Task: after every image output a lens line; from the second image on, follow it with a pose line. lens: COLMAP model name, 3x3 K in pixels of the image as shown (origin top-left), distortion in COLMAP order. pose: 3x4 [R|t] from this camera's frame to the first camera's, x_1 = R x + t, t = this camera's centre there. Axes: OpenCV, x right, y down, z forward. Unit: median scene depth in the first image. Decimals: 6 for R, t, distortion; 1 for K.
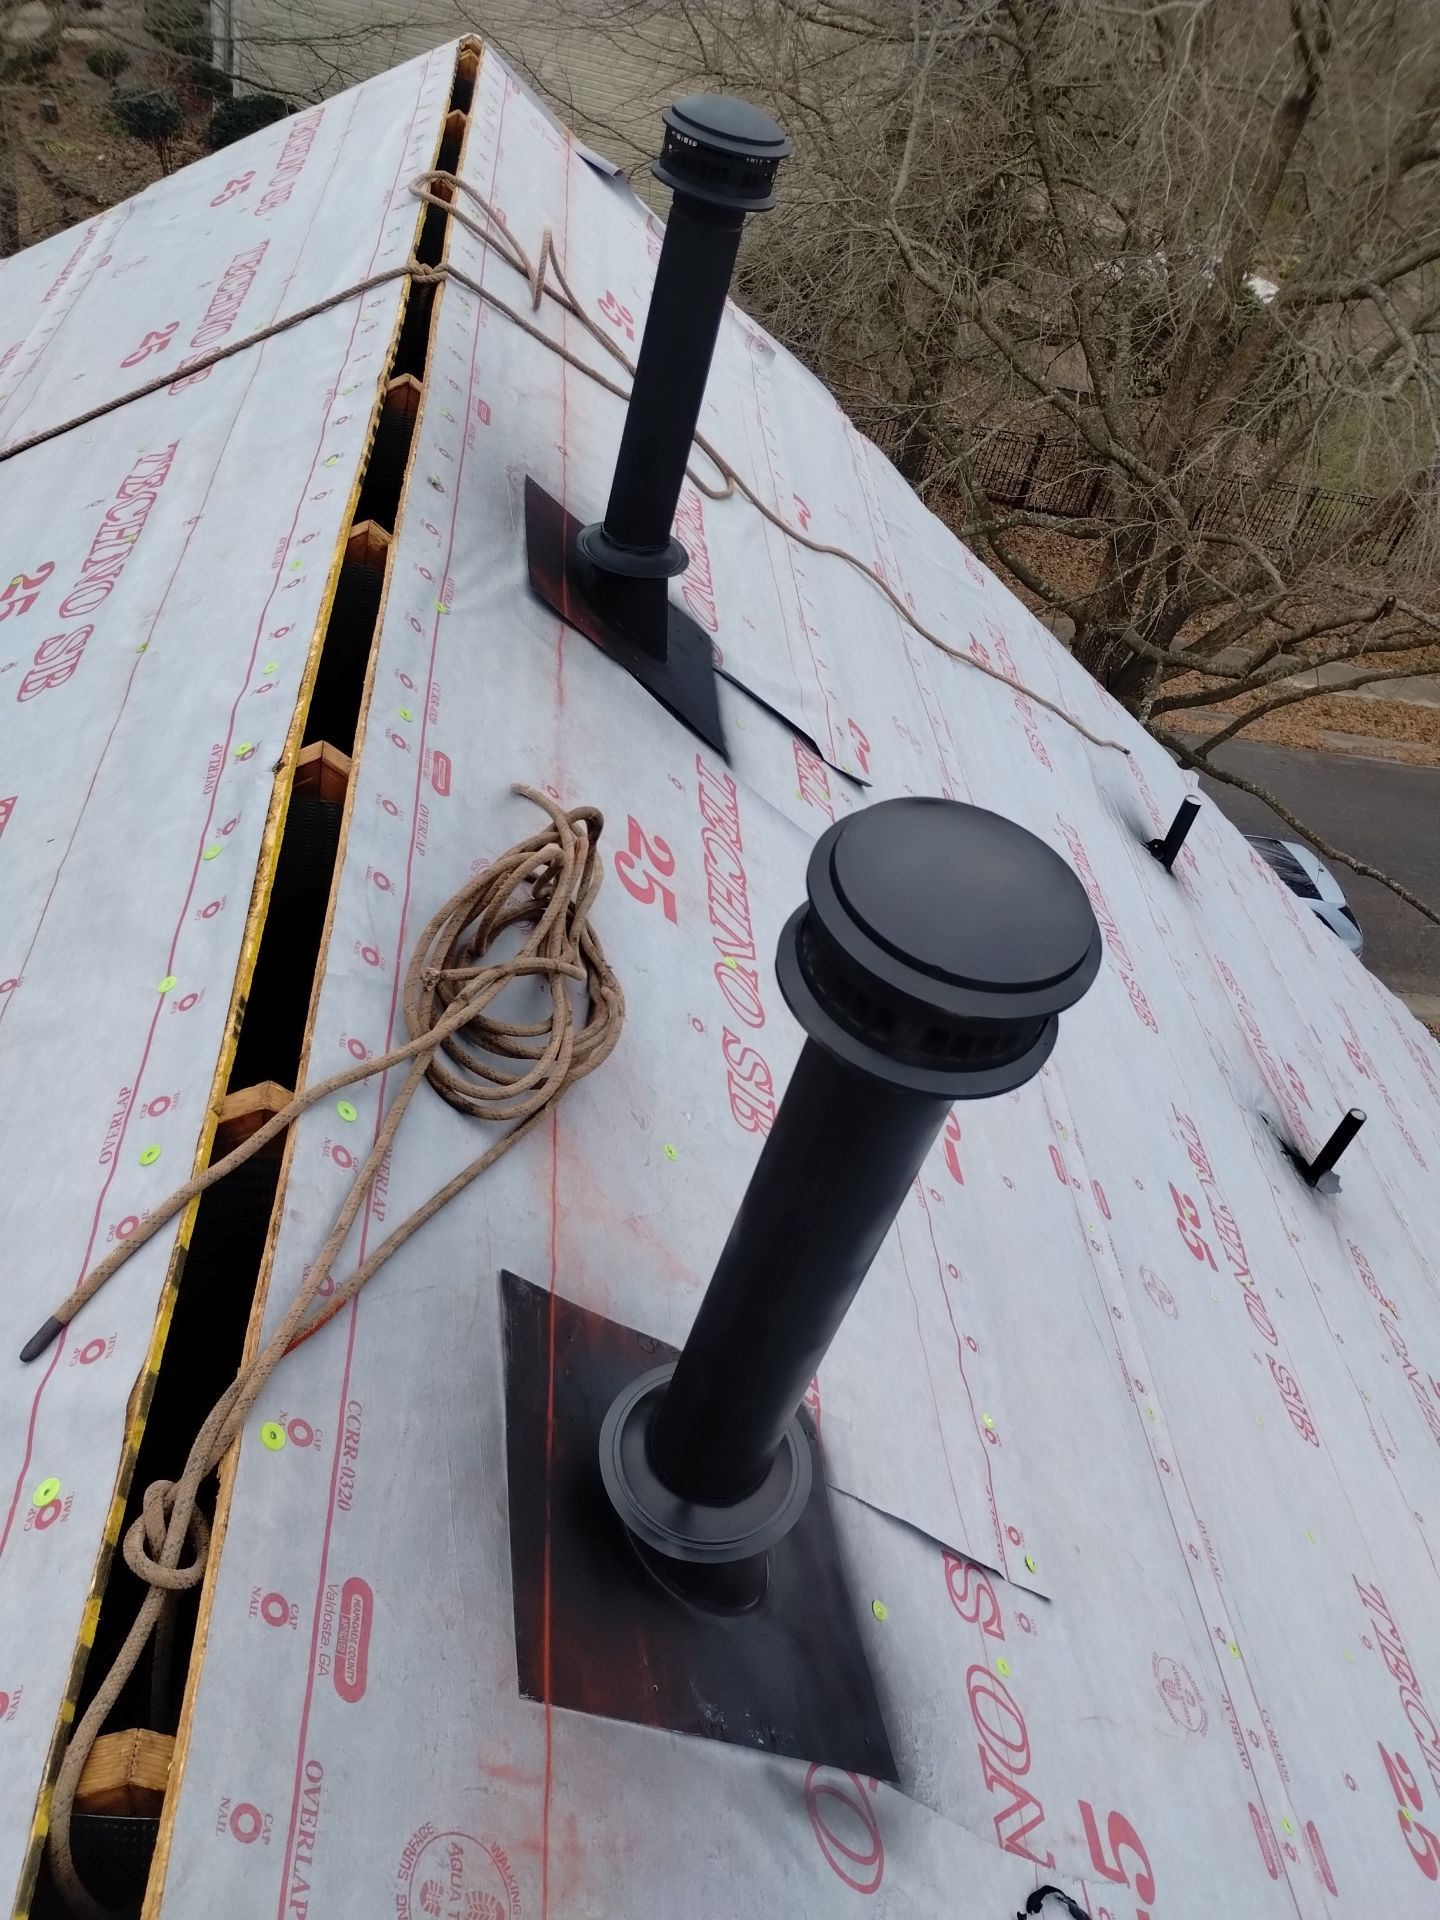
lens RADIAL K [[1450.6, 0, 720.0], [0, 1450.6, 960.0], [0, 0, 1]] dist [0.048748, -0.044828]
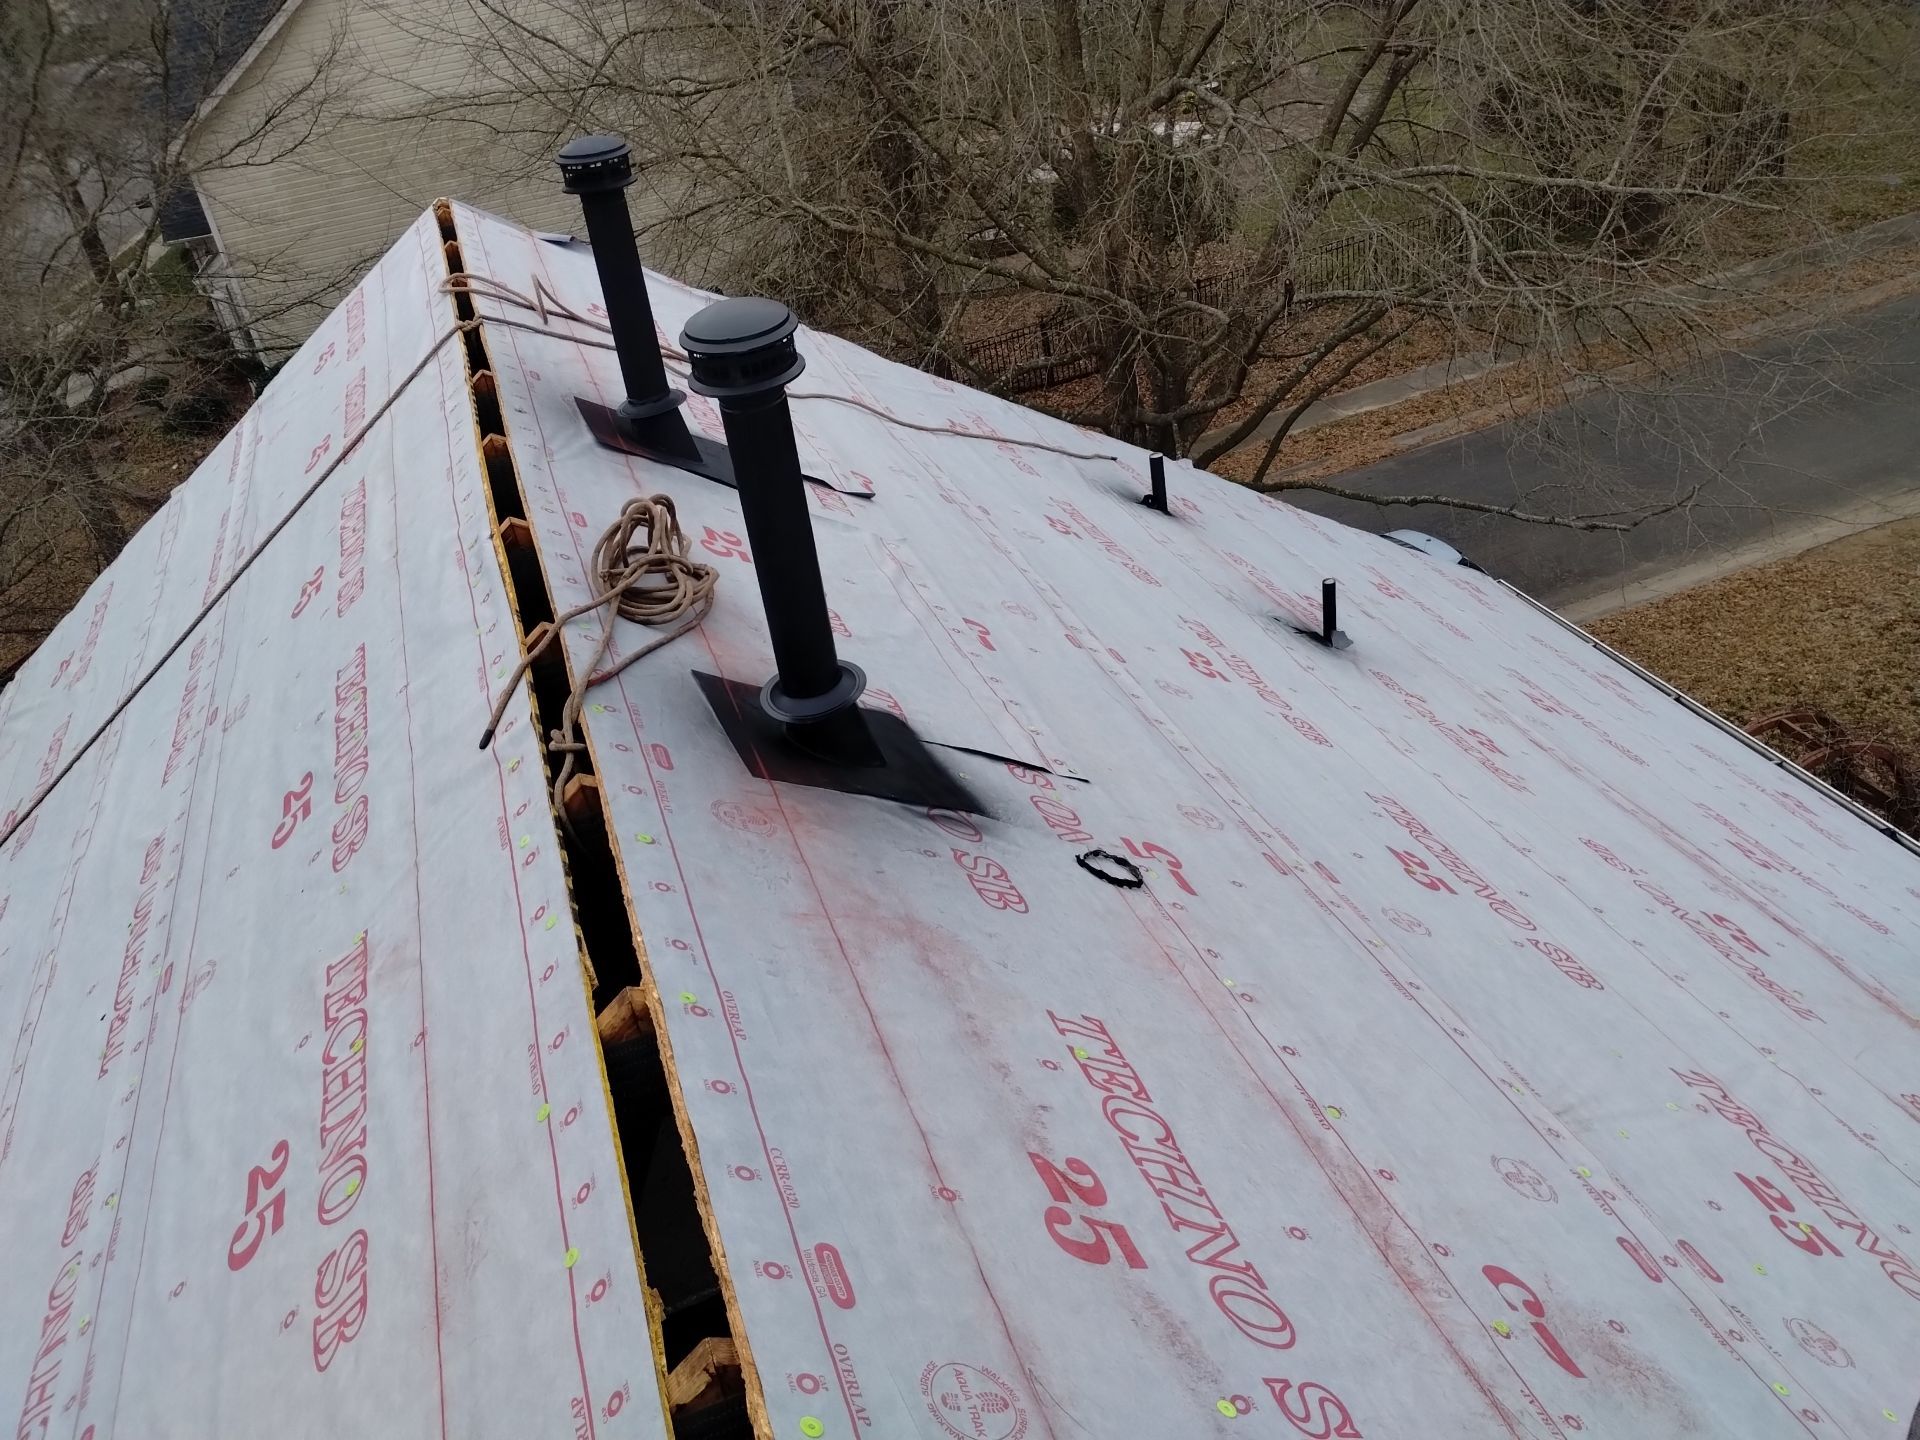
lens RADIAL K [[1559.2, 0, 957.3], [0, 1559.2, 704.9], [0, 0, 1]] dist [0.059698, -0.083319]
pose [[0.903857, -0.427154, 0.024126, 0.052781], [0.424124, 0.887179, -0.181748, 0.405796], [0.056231, 0.174506, 0.983049, -0.528020]]
